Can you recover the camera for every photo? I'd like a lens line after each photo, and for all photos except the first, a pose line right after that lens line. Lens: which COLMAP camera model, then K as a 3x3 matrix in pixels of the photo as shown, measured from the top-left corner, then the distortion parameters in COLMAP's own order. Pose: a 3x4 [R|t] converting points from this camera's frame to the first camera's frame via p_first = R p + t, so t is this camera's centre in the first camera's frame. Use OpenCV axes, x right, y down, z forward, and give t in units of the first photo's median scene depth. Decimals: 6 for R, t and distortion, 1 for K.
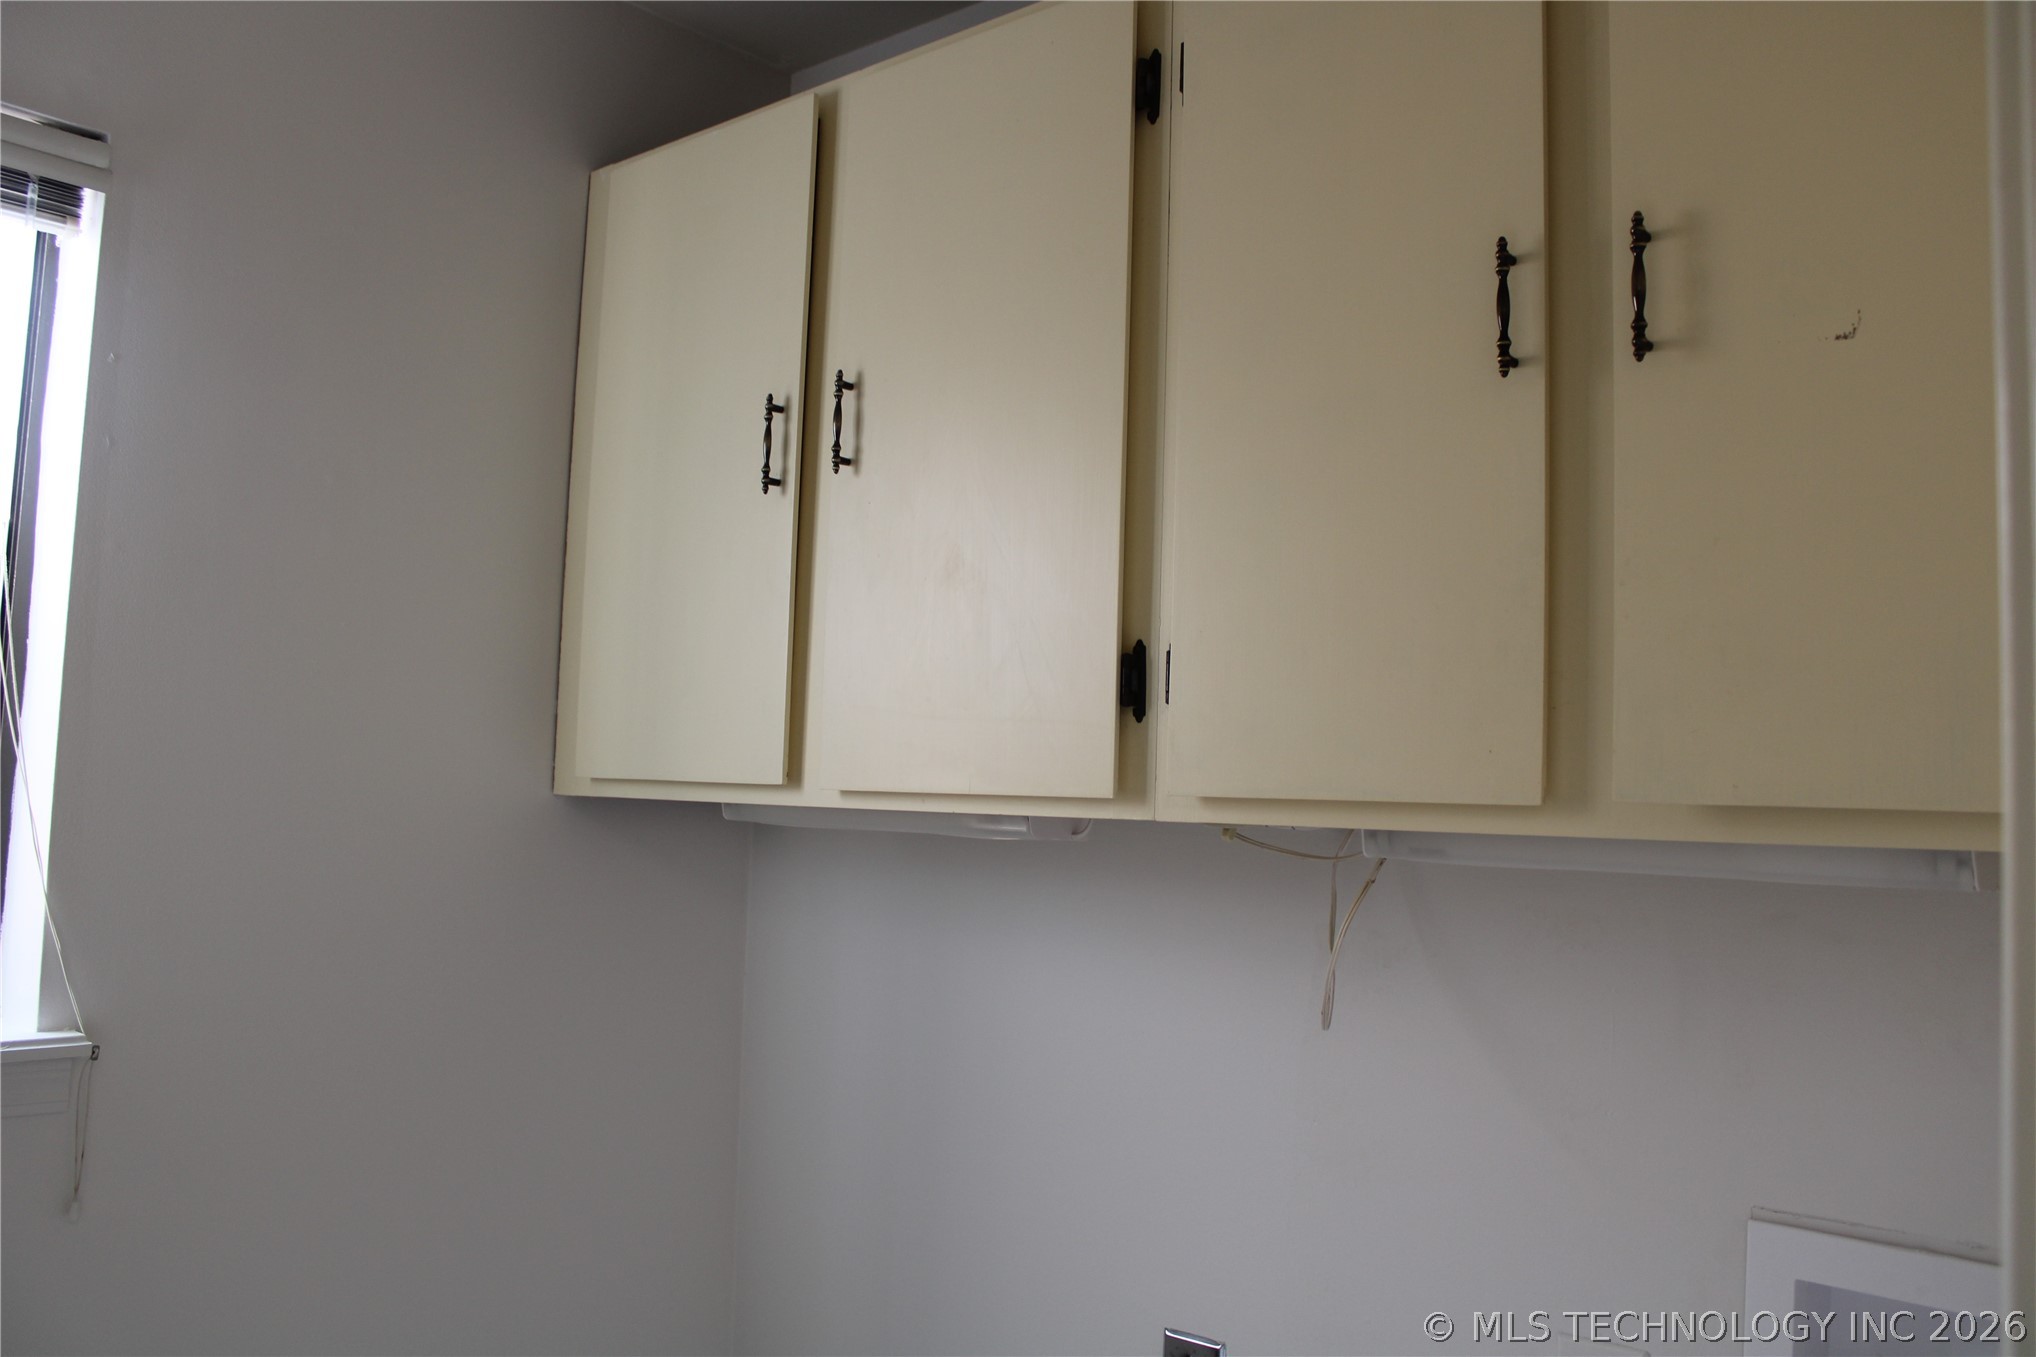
lens RADIAL K [[1699.3, 0, 1018.0], [0, 1699.3, 678.5], [0, 0, 1]] dist [-0.162520, 0.146517]
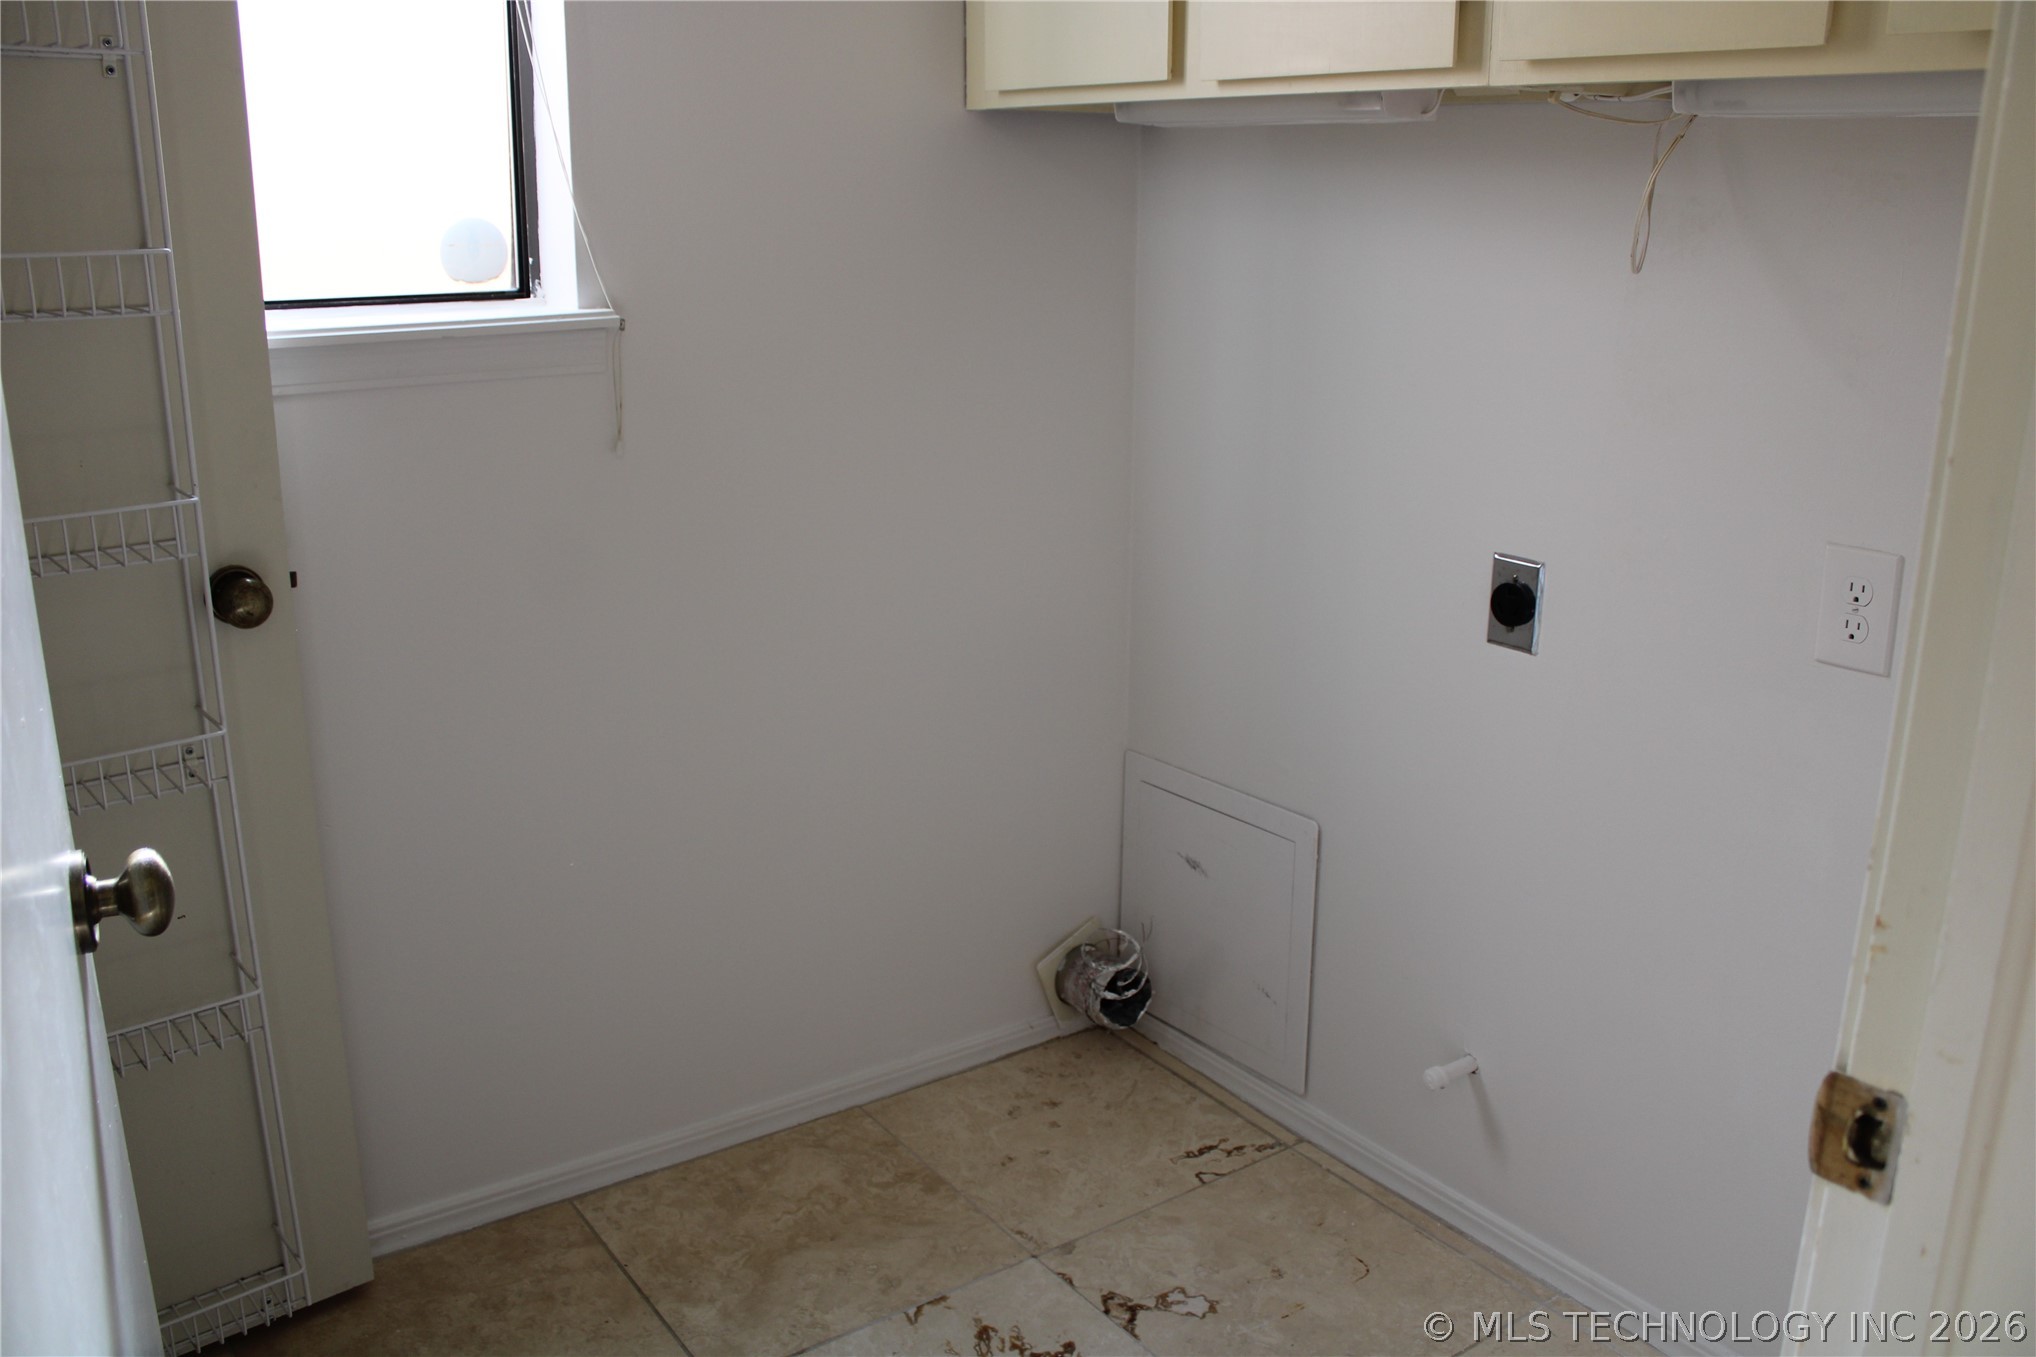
lens RADIAL K [[1699.3, 0, 1018.0], [0, 1699.3, 678.5], [0, 0, 1]] dist [-0.162520, 0.146517]
pose [[0.974949, 0.033288, -0.219924, 0.025330], [0.045150, 0.938538, 0.342211, 0.055275], [0.217799, -0.343568, 0.913523, -0.203189]]
